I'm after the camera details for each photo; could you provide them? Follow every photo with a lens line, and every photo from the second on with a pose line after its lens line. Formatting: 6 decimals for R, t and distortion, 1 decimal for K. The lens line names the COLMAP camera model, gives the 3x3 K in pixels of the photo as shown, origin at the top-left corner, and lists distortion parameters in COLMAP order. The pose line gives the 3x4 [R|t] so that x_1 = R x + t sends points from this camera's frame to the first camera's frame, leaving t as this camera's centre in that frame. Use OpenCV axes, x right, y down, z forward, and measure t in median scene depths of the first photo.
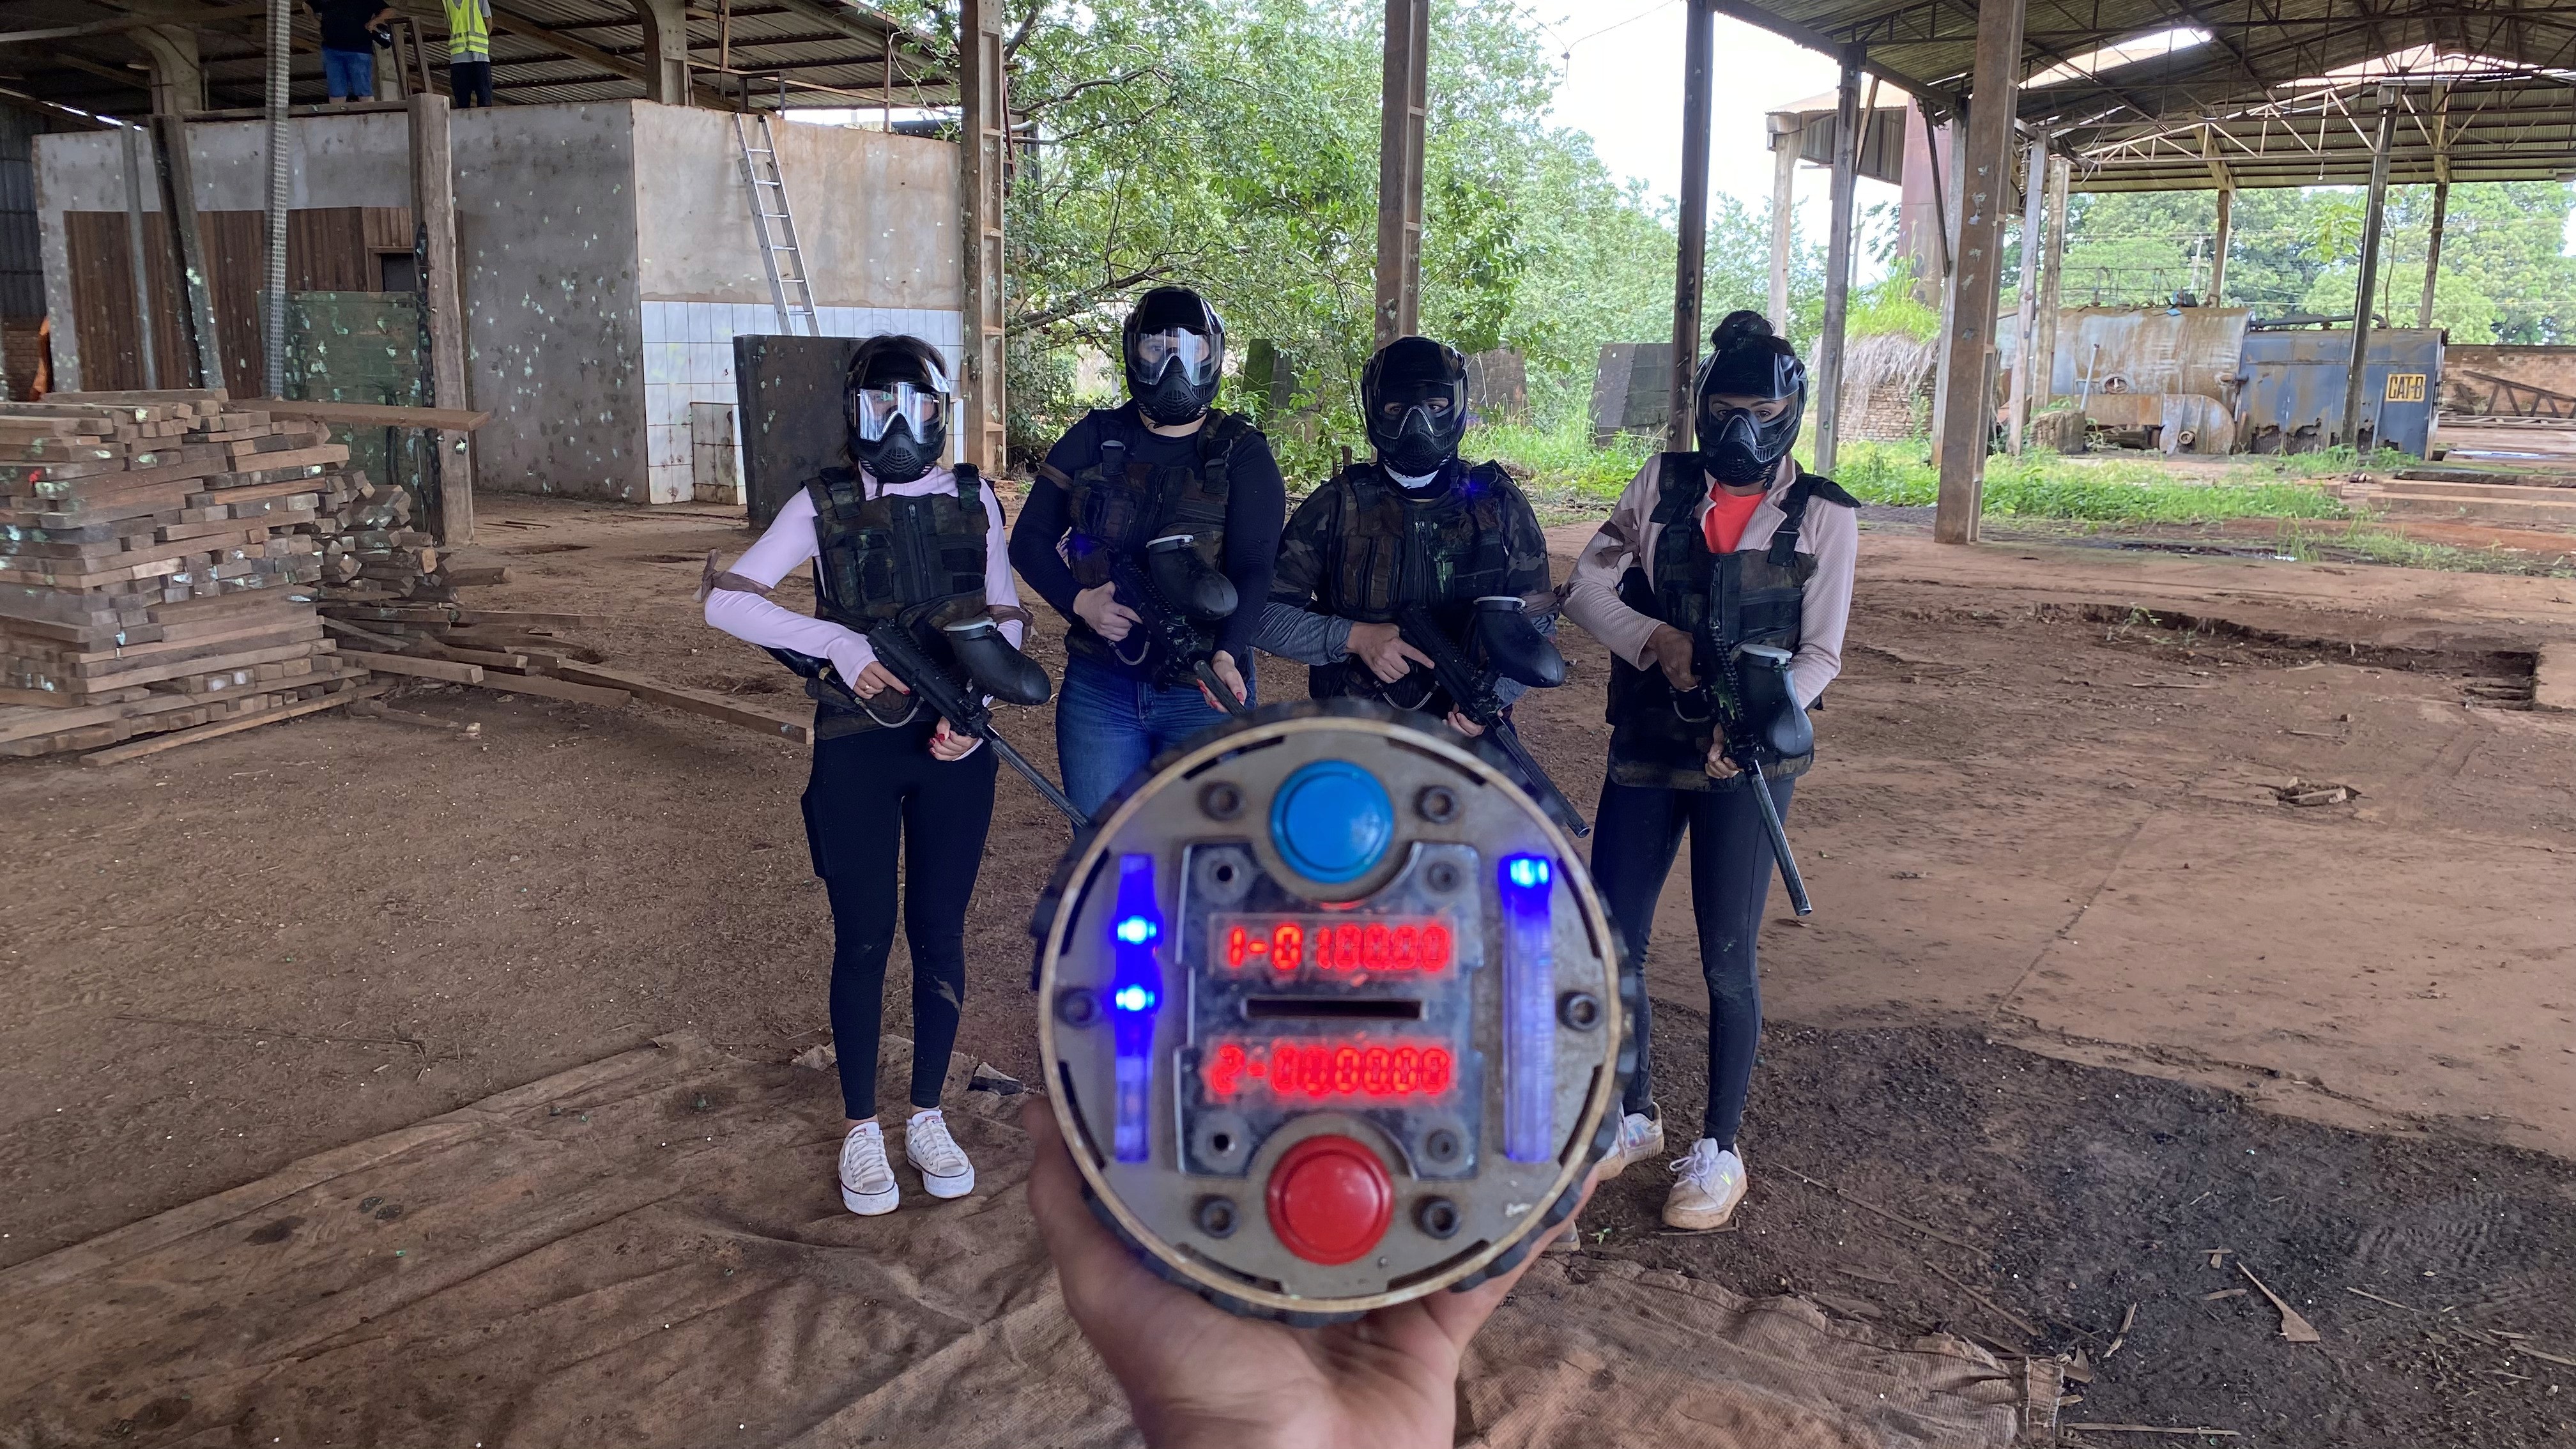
lens RADIAL K [[1933.5, 0, 1288.0], [0, 1933.5, 724.5], [0, 0, 1]] dist [-0.027361, 0.030275]
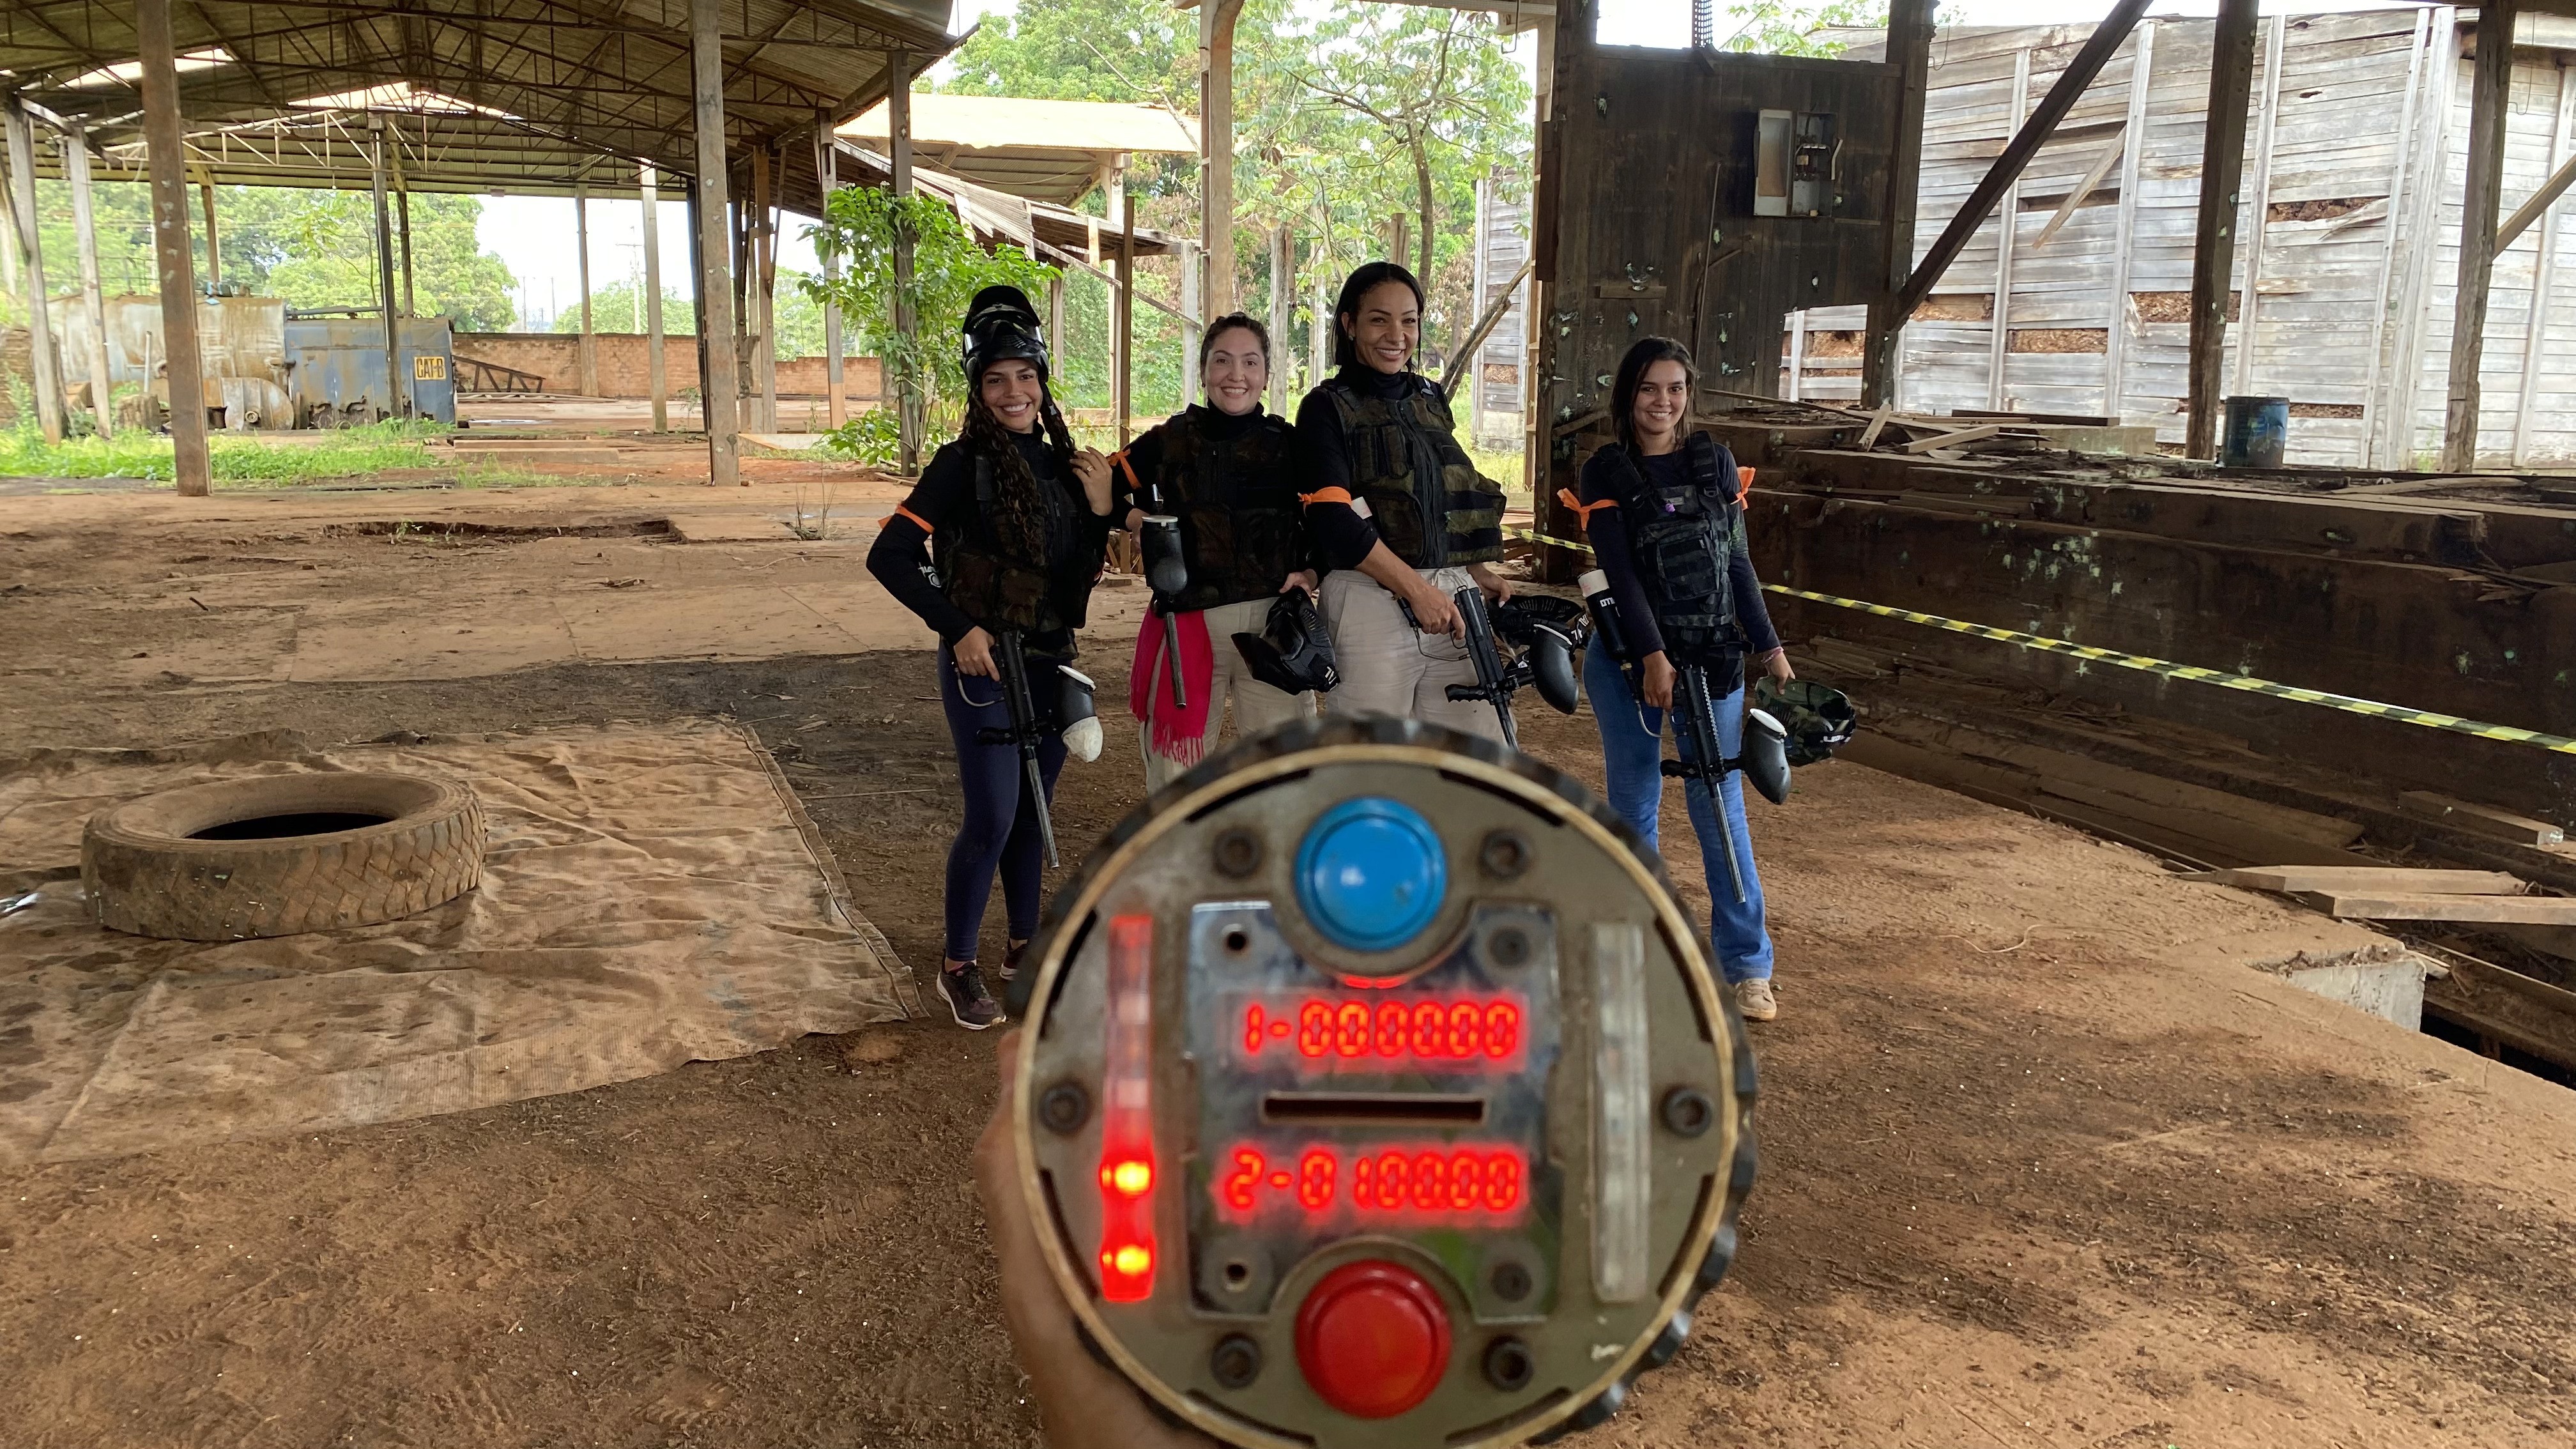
lens RADIAL K [[1933.5, 0, 1288.0], [0, 1933.5, 724.5], [0, 0, 1]] dist [-0.027361, 0.030275]
pose [[0.564800, -0.161506, 0.809269, -0.112795], [0.157456, 0.983736, 0.086434, 0.021342], [-0.810067, 0.078607, 0.581044, -0.098905]]
